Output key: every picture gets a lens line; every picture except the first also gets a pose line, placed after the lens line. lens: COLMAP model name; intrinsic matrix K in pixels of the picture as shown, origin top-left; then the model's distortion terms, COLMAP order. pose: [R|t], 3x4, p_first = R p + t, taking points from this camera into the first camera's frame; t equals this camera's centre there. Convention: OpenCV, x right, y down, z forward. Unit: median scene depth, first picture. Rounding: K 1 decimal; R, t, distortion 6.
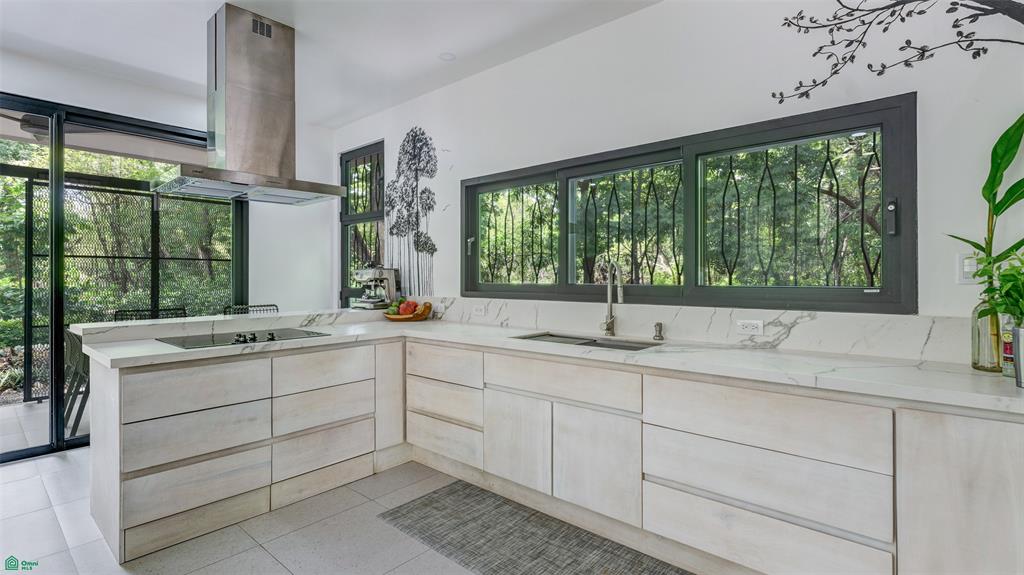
lens RADIAL K [[469.8, 0, 490.4], [0, 469.8, 277.0], [0, 0, 1]] dist [-0.002672, 0.000352]
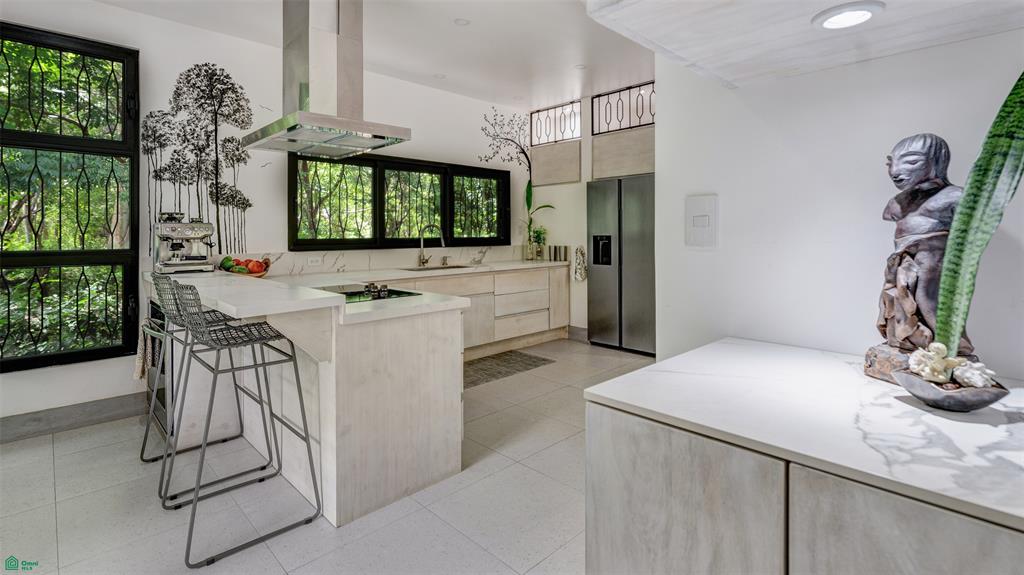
lens RADIAL K [[469.8, 0, 491.1], [0, 469.8, 232.3], [0, 0, 1]] dist [-0.002672, 0.000352]
pose [[0.095918, 0.003462, 0.995383, -1.072338], [0.004754, 0.999981, -0.003936, 0.004603], [-0.995378, 0.005110, 0.095899, 0.428000]]
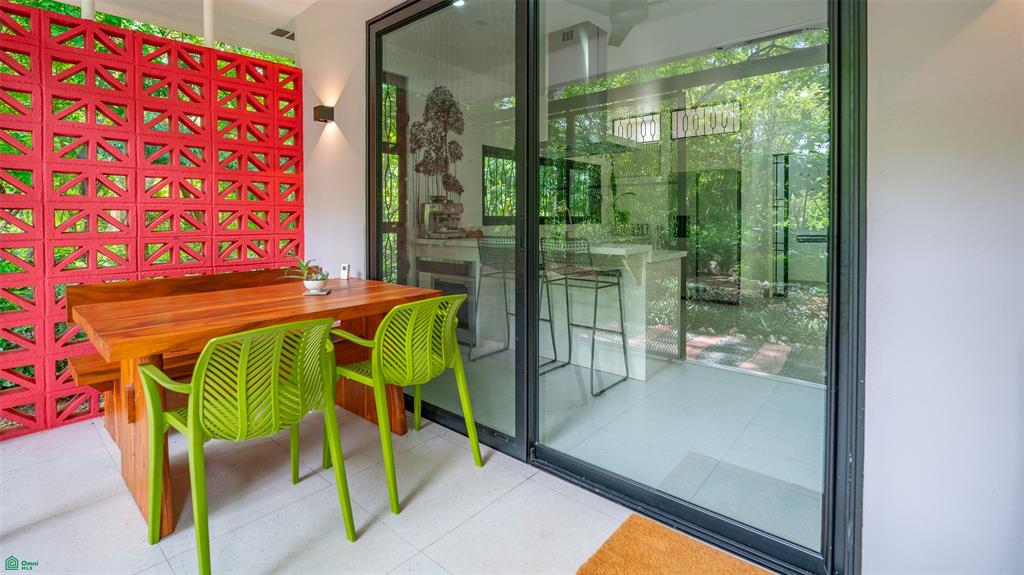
lens RADIAL K [[448.8, 0, 508.2], [0, 448.8, 218.8], [0, 0, 1]] dist [-0.000750, -0.000007]
pose [[-0.007032, -0.000625, 0.999975, -1.419559], [0.003455, 0.999994, 0.000650, 0.020505], [-0.999969, 0.003460, -0.007030, 0.917442]]
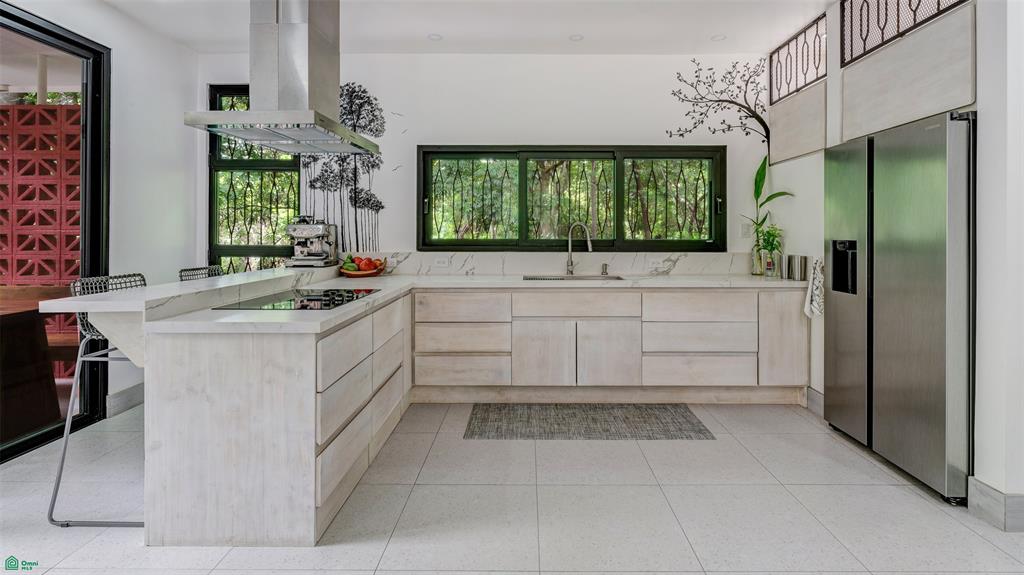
lens RADIAL K [[469.8, 0, 510.5], [0, 469.8, 233.4], [0, 0, 1]] dist [-0.002672, 0.000352]
pose [[0.751062, 0.003787, 0.660221, -0.612501], [-0.002798, 0.999993, -0.002553, 0.002437], [-0.660226, 0.000070, 0.751067, 0.033089]]
